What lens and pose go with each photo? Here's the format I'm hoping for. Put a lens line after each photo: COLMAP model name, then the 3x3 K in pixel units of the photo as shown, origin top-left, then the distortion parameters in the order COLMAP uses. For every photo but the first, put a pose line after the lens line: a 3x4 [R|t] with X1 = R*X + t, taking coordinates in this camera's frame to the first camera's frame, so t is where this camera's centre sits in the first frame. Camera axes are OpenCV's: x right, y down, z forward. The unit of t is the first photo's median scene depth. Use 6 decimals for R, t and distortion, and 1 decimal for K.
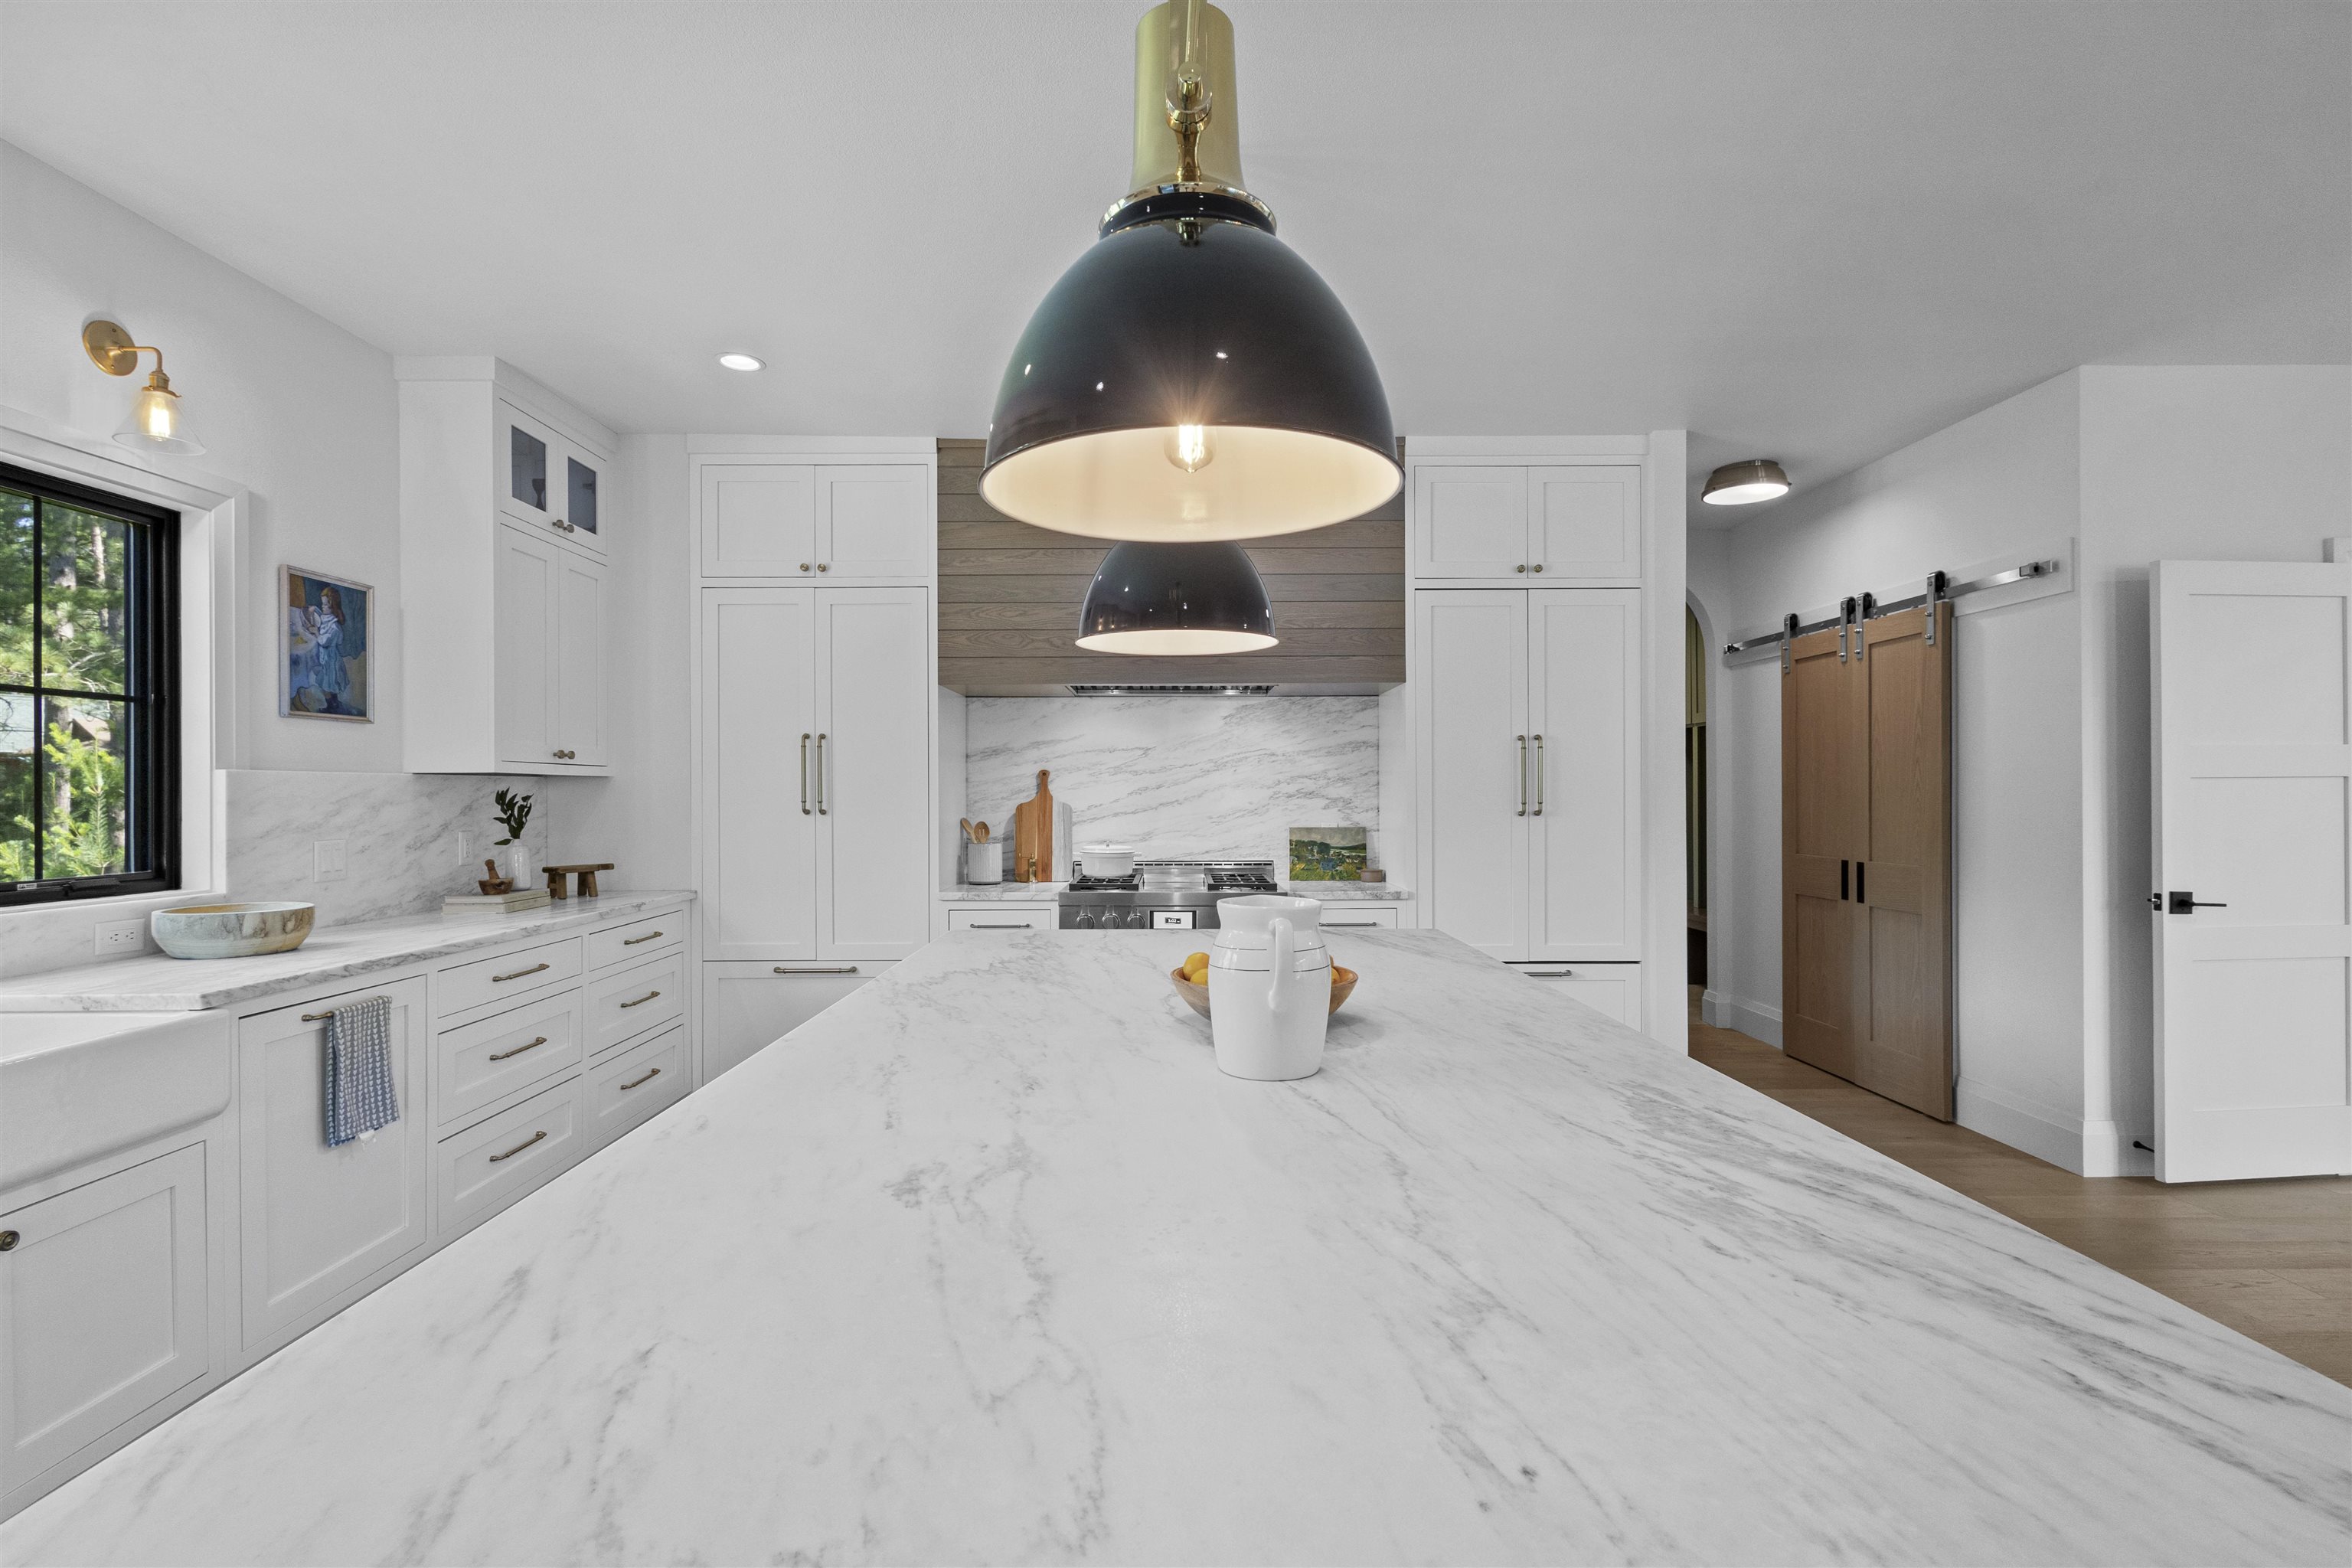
lens RADIAL K [[1078.3, 0, 1172.6], [0, 1078.3, 786.2], [0, 0, 1]] dist [0.002014, -0.000021]
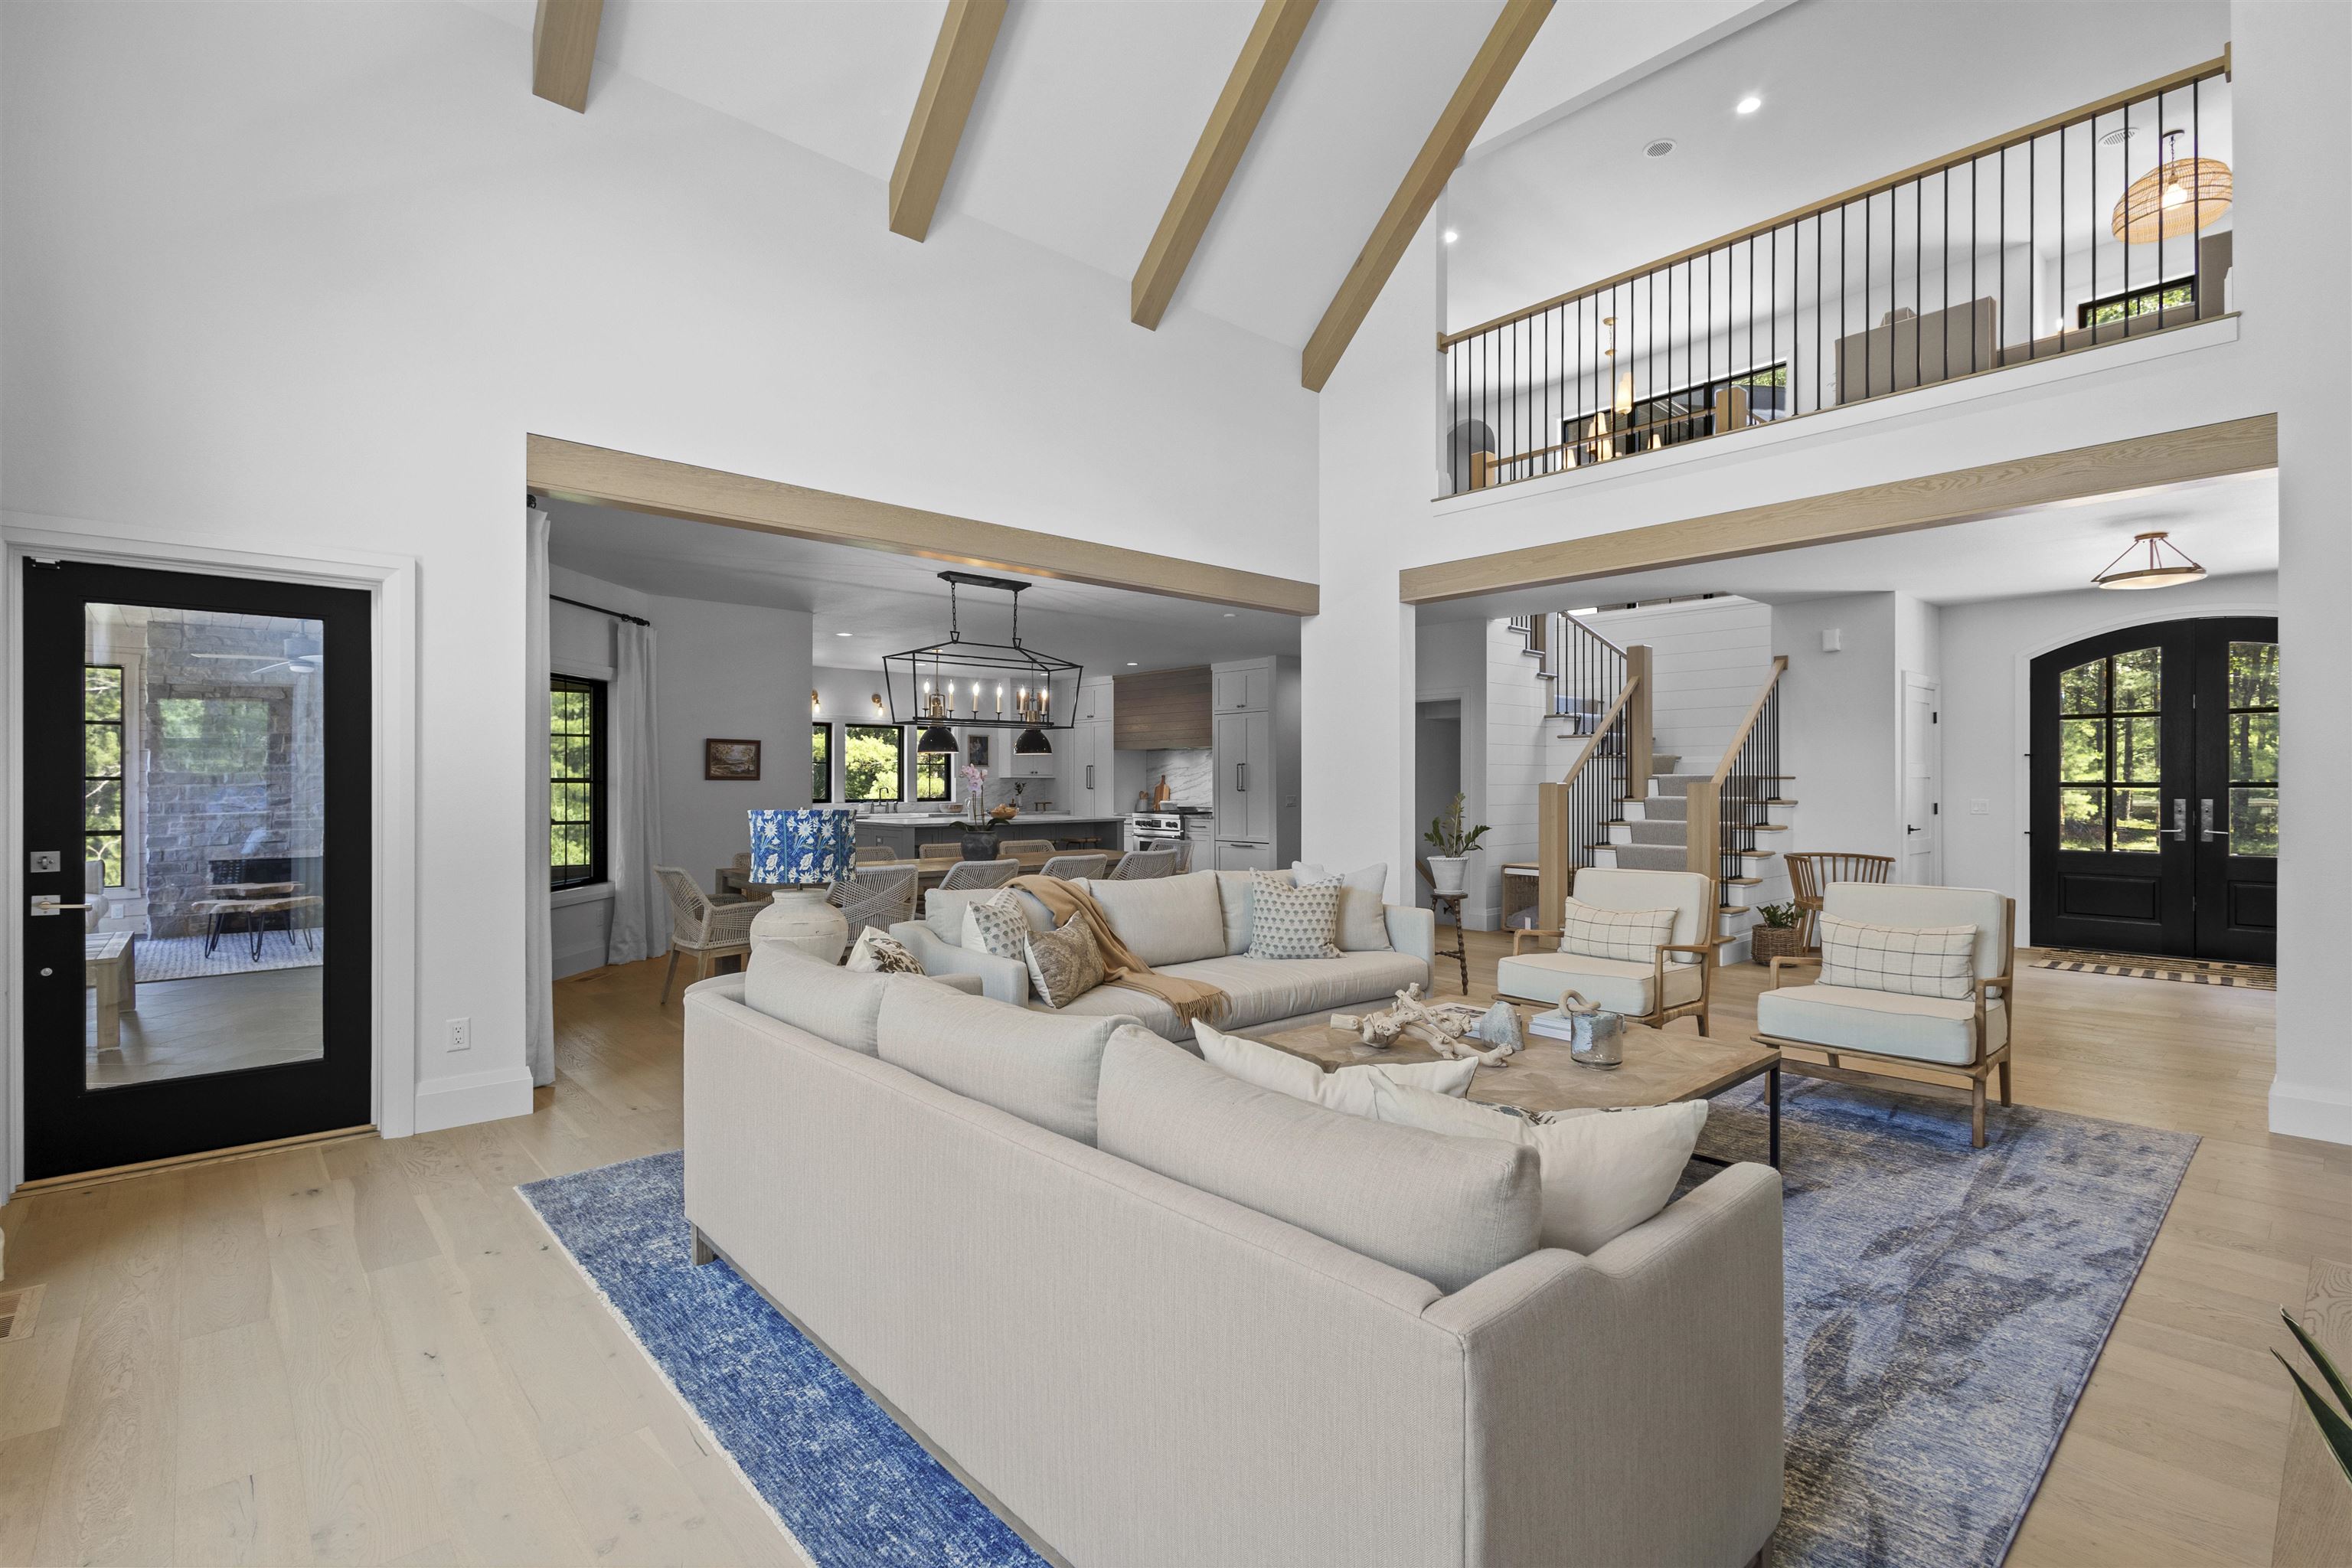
lens RADIAL K [[1078.3, 0, 1172.6], [0, 1078.3, 786.2], [0, 0, 1]] dist [0.002014, -0.000021]
pose [[0.666967, 0.005569, -0.745066, 2.340696], [0.004344, 0.999926, 0.011363, -0.019049], [0.745074, -0.010815, 0.666894, -1.058537]]
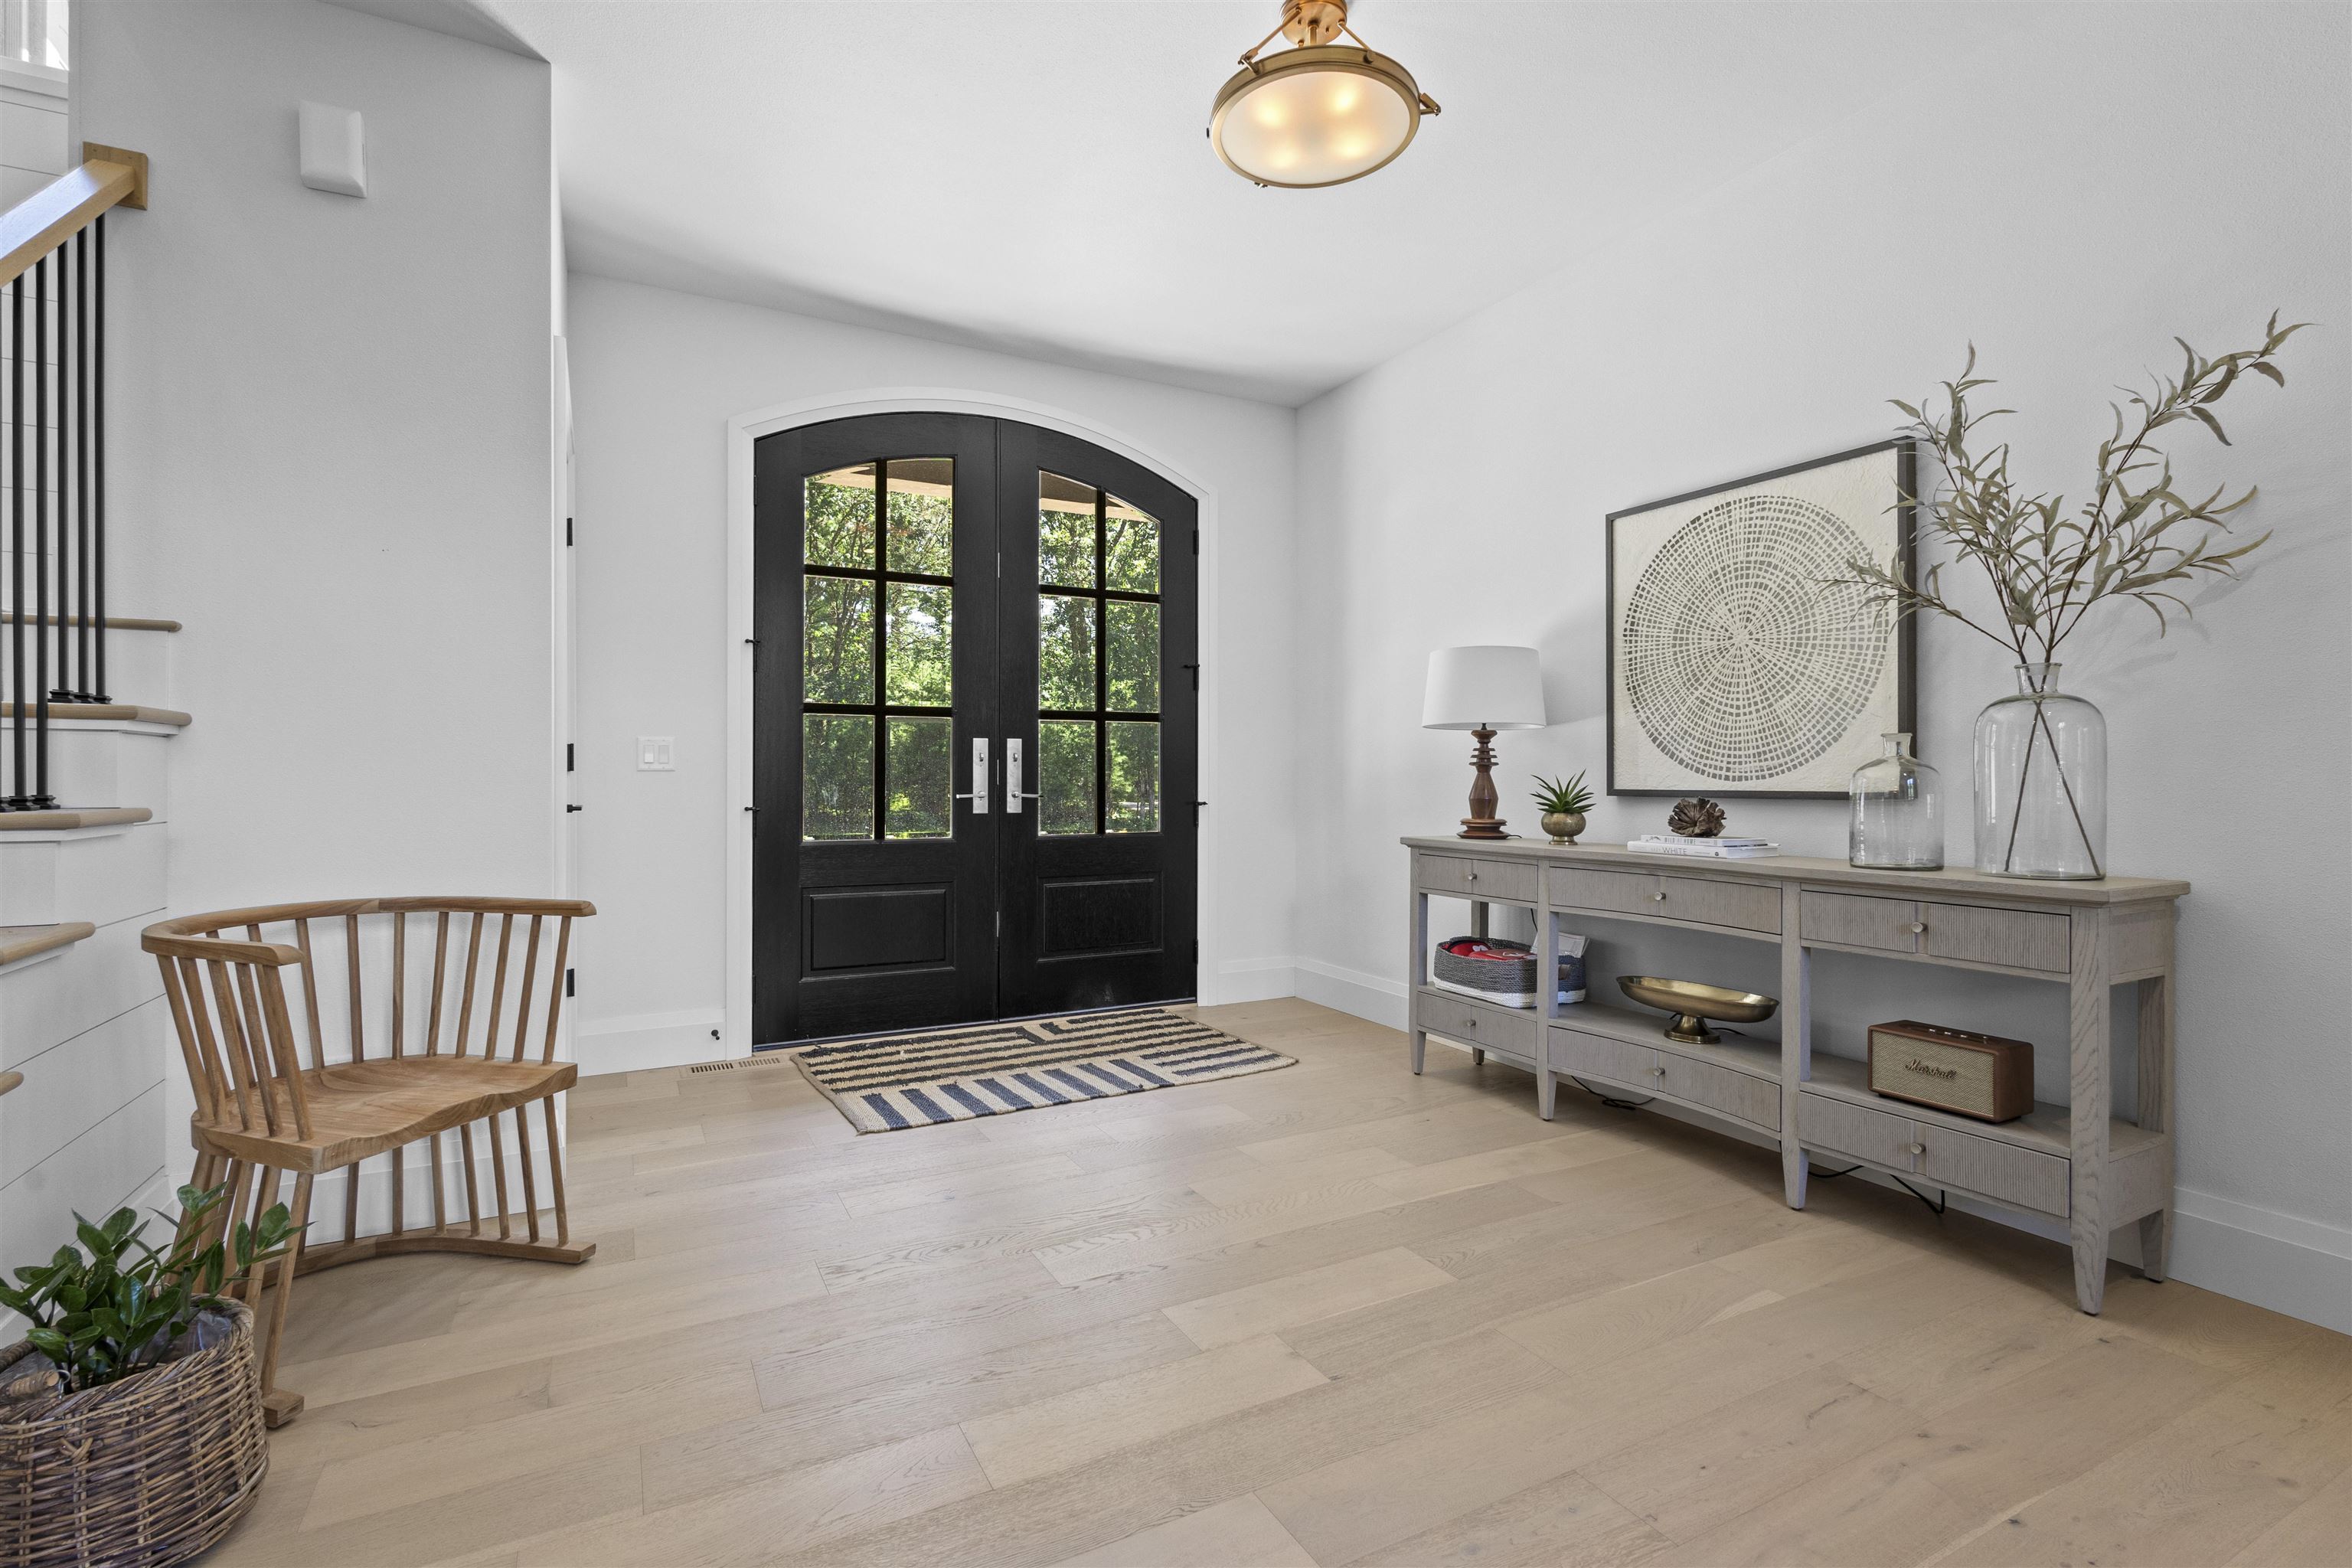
lens RADIAL K [[1087.1, 0, 1178.6], [0, 1087.1, 776.8], [0, 0, 1]] dist [-0.004433, -0.000127]
pose [[0.886688, 0.003973, 0.462350, 1.824147], [-0.006206, 0.999975, 0.003309, 0.060256], [-0.462326, -0.005803, 0.886691, 0.398068]]
